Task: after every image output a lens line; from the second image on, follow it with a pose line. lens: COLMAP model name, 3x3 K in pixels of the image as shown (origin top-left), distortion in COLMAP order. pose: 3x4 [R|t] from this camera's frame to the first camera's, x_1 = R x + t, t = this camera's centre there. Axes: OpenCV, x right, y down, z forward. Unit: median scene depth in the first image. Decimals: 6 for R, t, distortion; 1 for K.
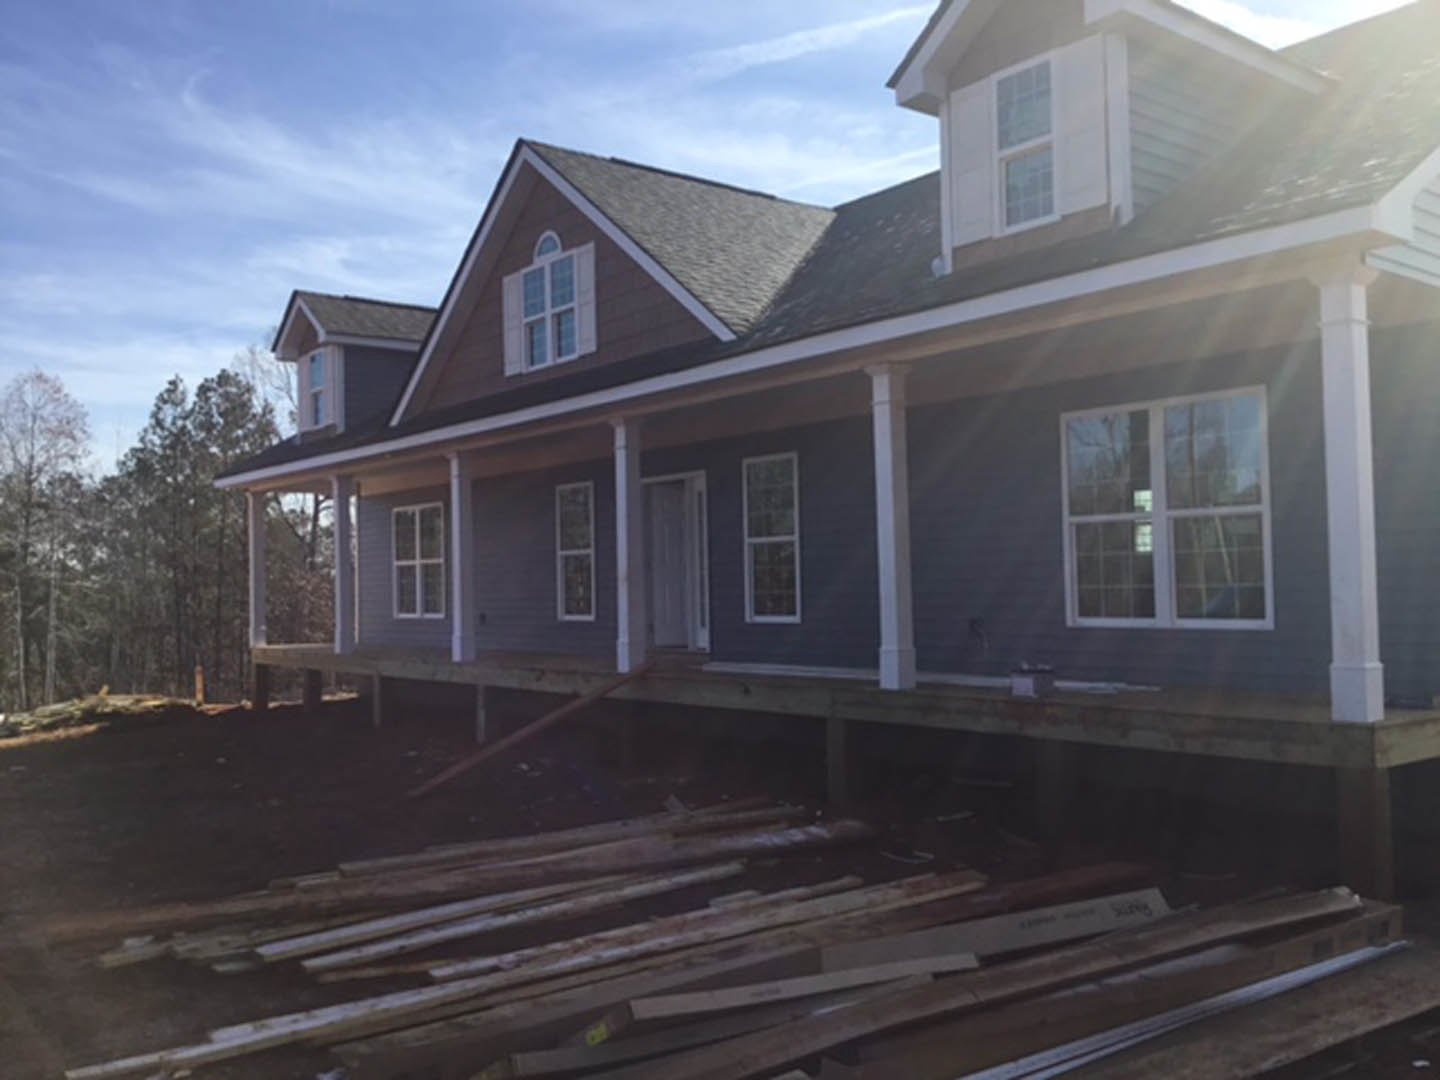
lens RADIAL K [[1289.1, 0, 720.0], [0, 1289.1, 540.0], [0, 0, 1]] dist [0.092181, -0.002306]
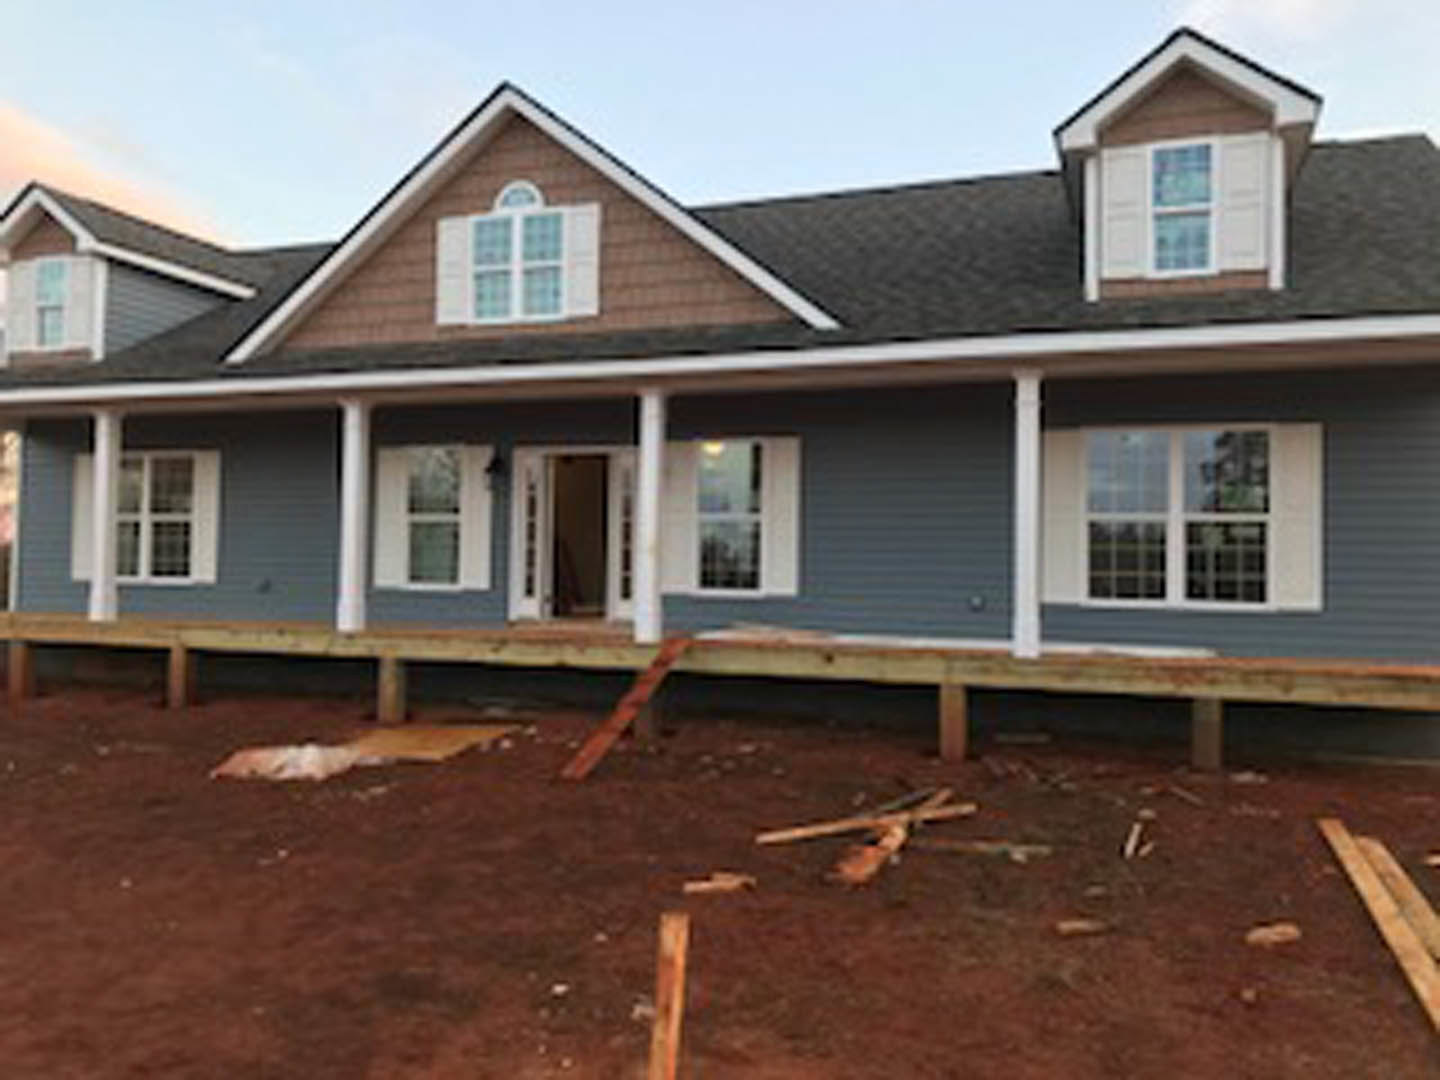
lens RADIAL K [[1167.2, 0, 721.0], [0, 1167.2, 531.0], [0, 0, 1]] dist [0.014130, 0.001288]
pose [[0.859491, 0.052133, 0.508486, -0.456537], [-0.053465, 0.998498, -0.012000, 0.022851], [-0.508348, -0.016873, 0.860987, 0.188543]]
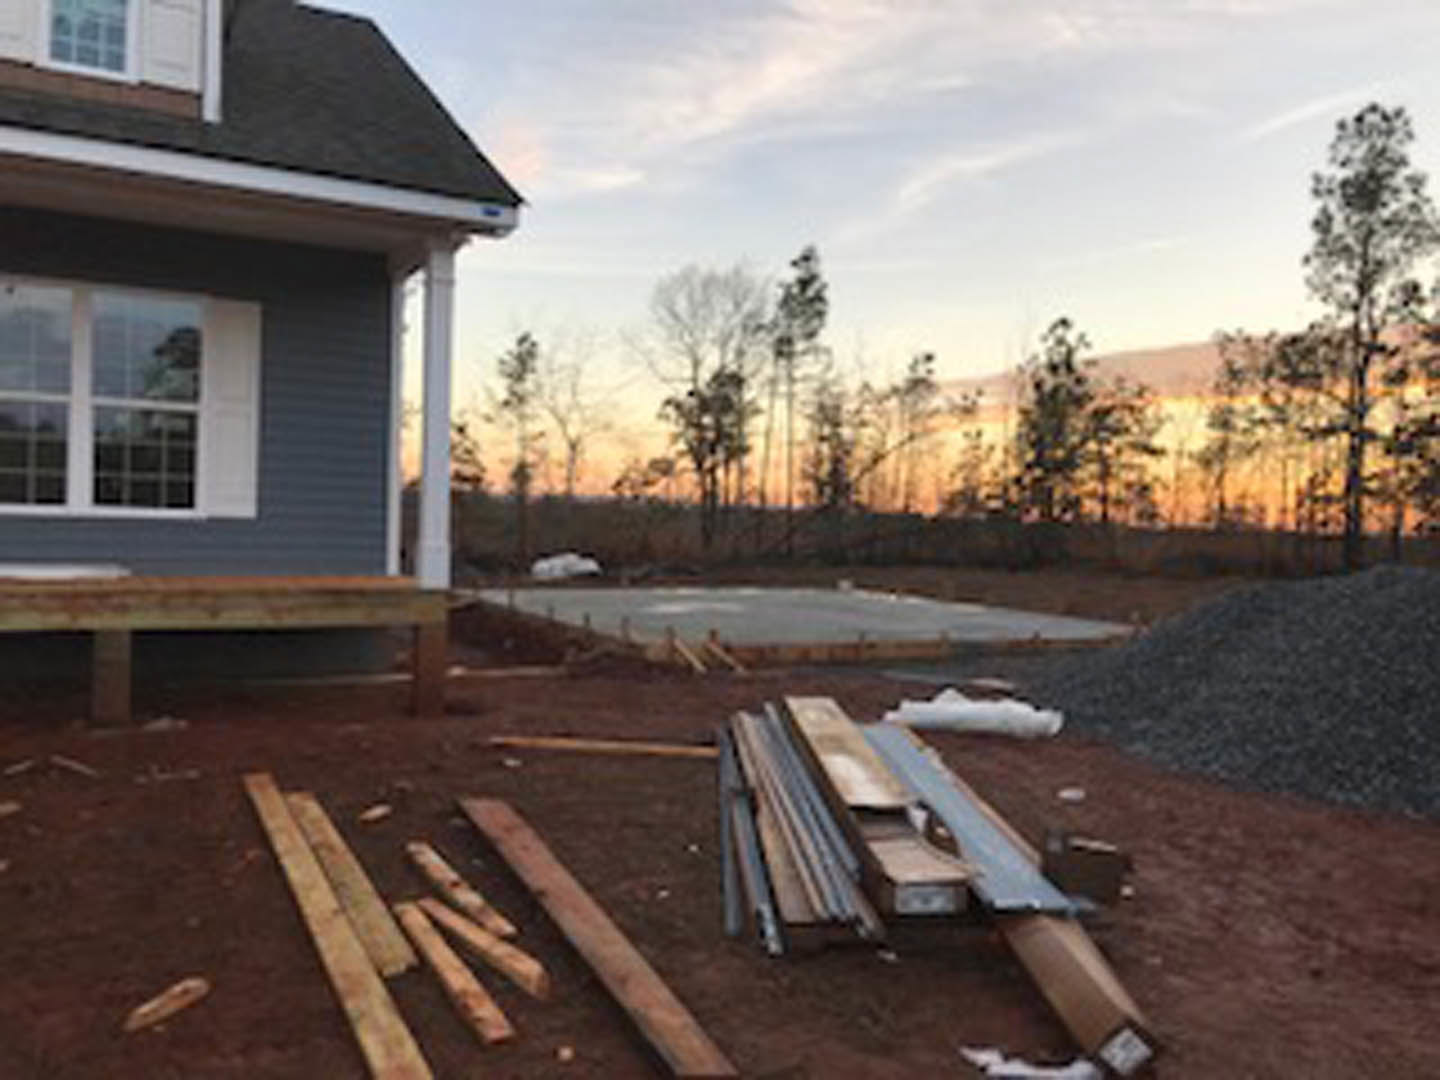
lens RADIAL K [[1167.2, 0, 721.0], [0, 1167.2, 531.0], [0, 0, 1]] dist [0.014130, 0.001288]
pose [[0.184211, 0.005532, 0.982871, -0.331469], [-0.073677, 0.997249, 0.008195, 0.027021], [-0.980121, -0.073924, 0.184112, 0.265942]]
